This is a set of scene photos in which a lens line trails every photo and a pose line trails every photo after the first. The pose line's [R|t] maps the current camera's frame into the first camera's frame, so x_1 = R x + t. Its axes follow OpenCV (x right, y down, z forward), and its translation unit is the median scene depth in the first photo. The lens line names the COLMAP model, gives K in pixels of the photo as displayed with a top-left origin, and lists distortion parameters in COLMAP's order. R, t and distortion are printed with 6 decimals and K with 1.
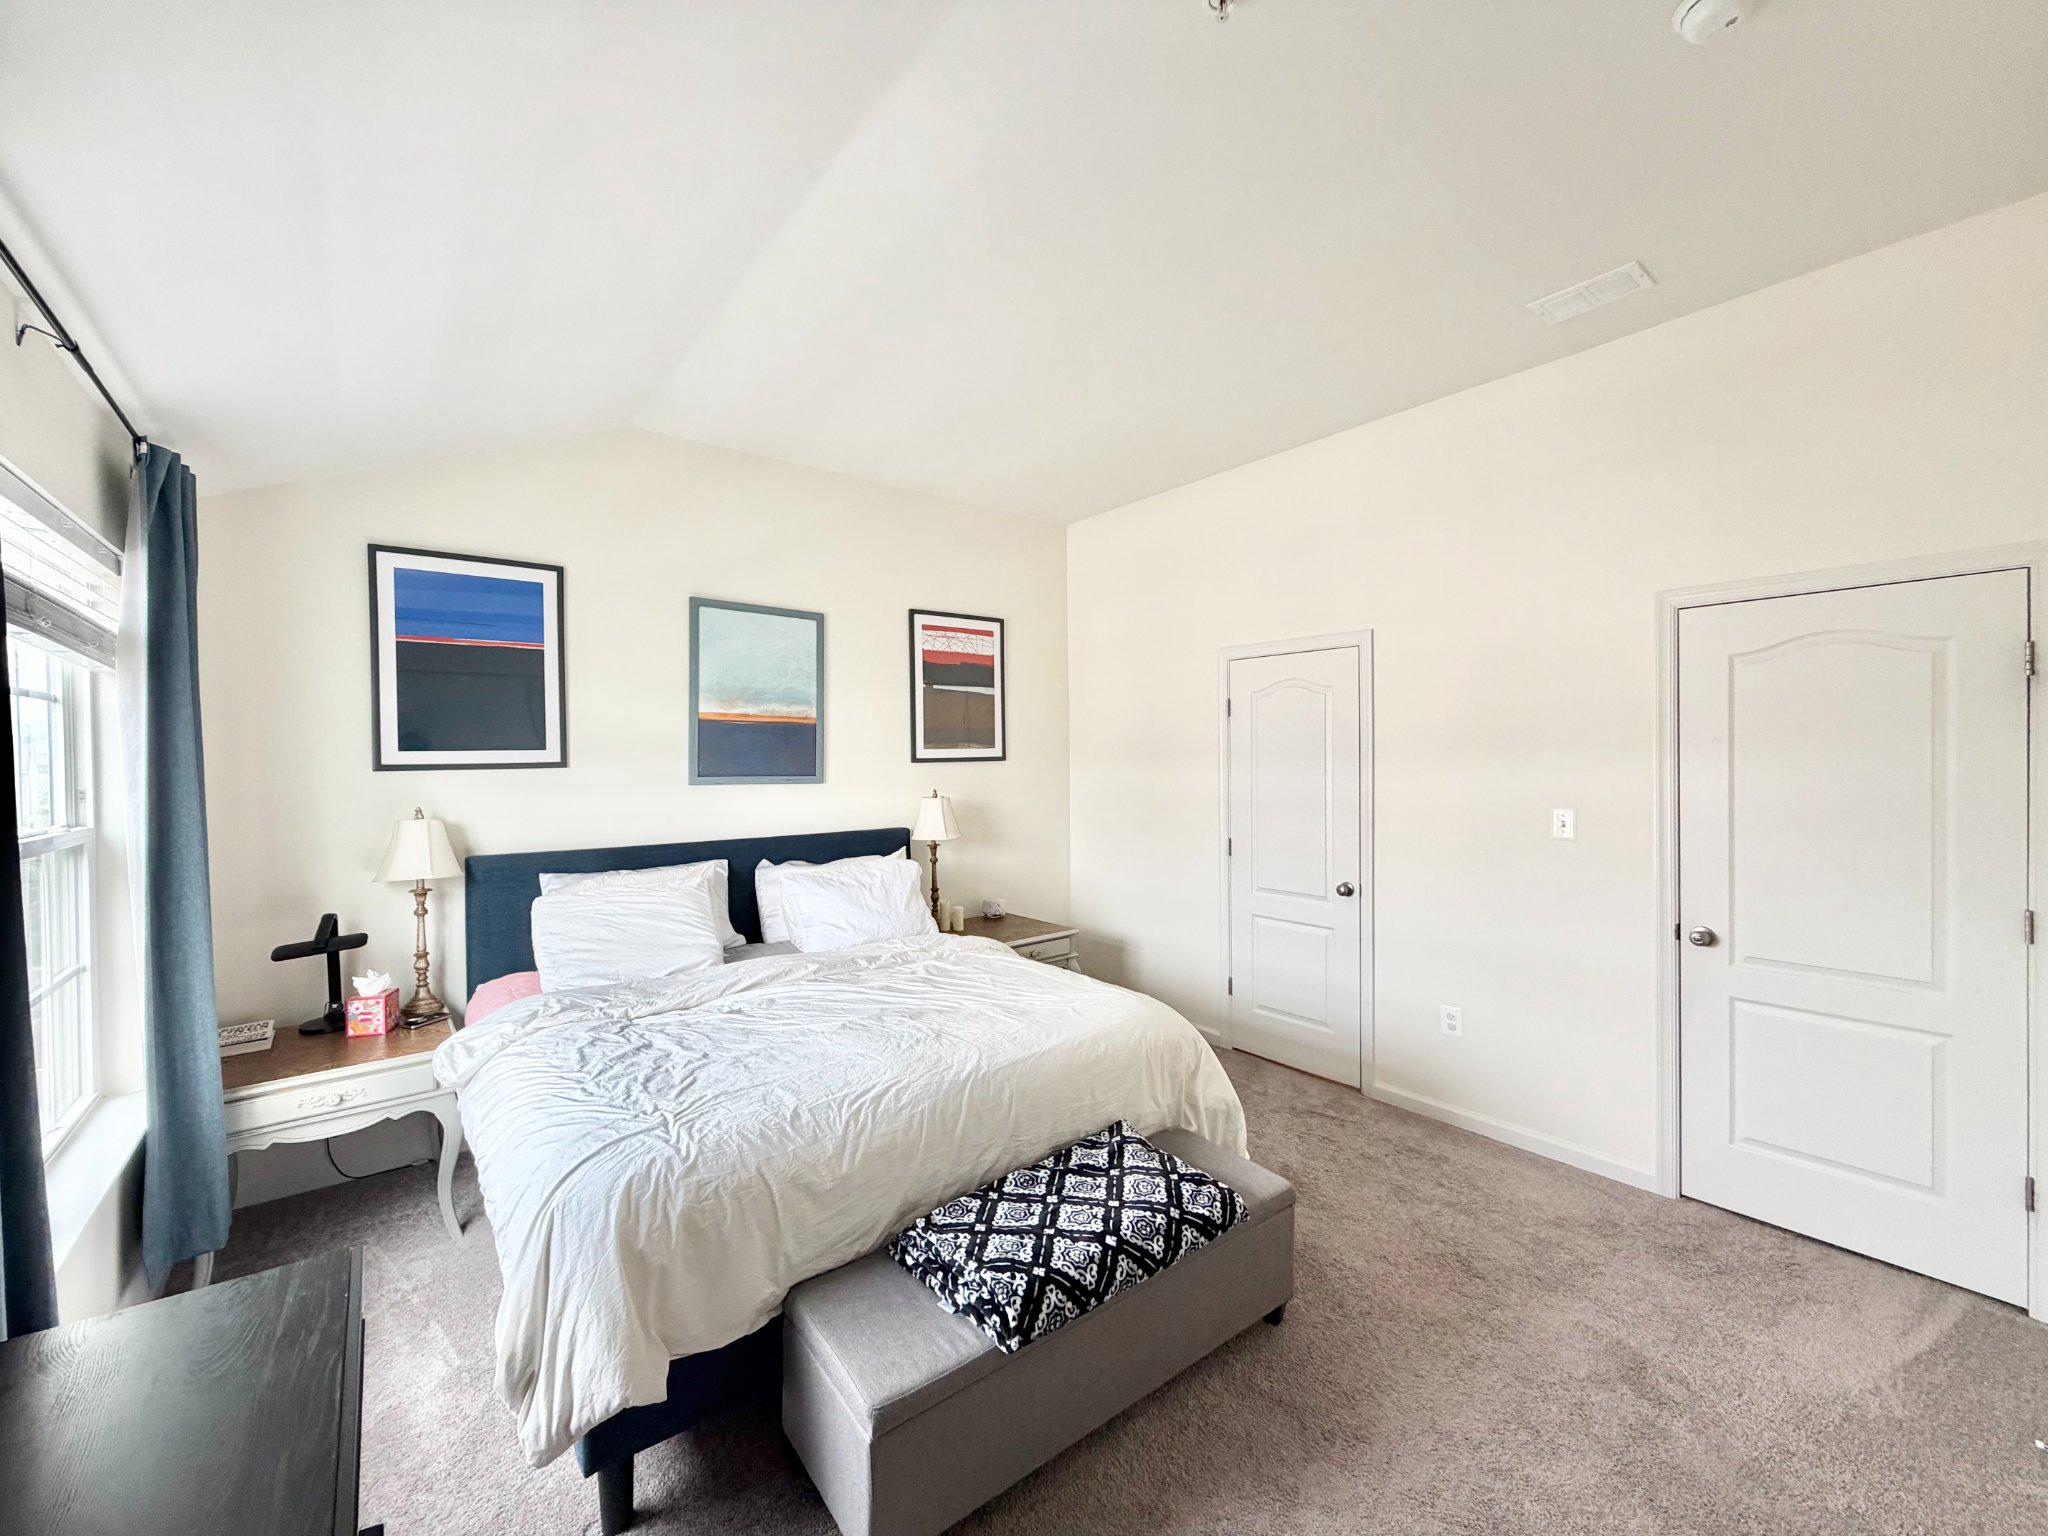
lens RADIAL K [[817.2, 0, 1018.1], [0, 817.2, 767.0], [0, 0, 1]] dist [-0.000948, -0.000296]
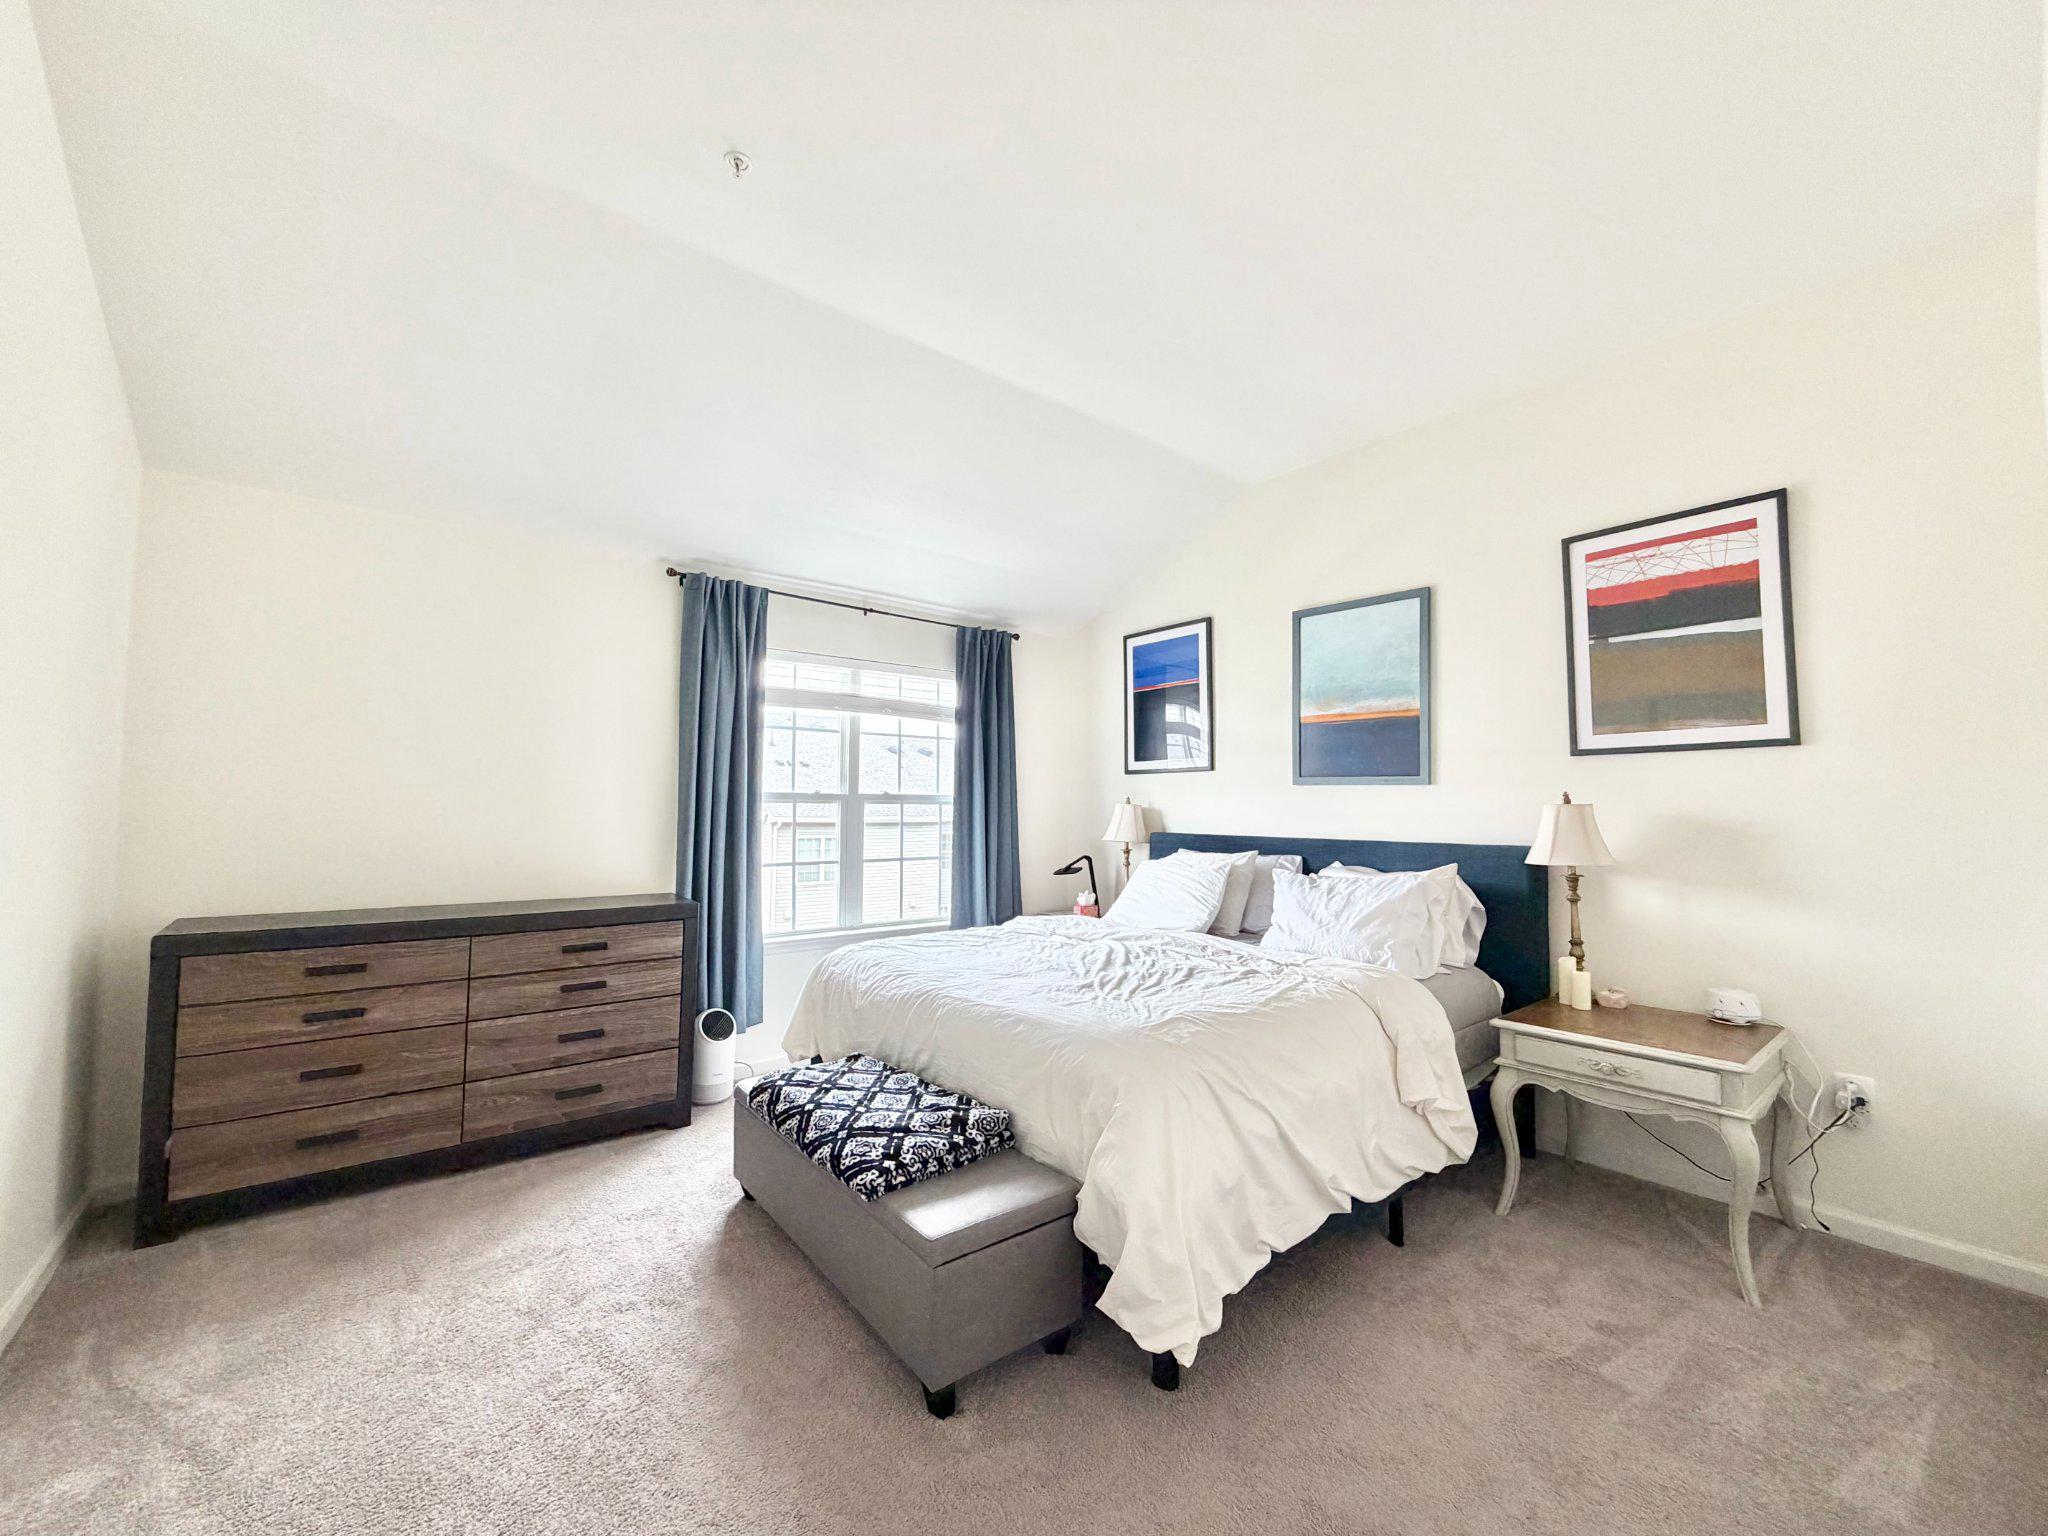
lens RADIAL K [[817.2, 0, 1018.1], [0, 817.2, 767.0], [0, 0, 1]] dist [-0.000948, -0.000296]
pose [[0.014749, -0.041998, -0.999009, 0.636742], [-0.018203, 0.998941, -0.042264, 0.048308], [0.999726, 0.018808, 0.013969, 0.591152]]
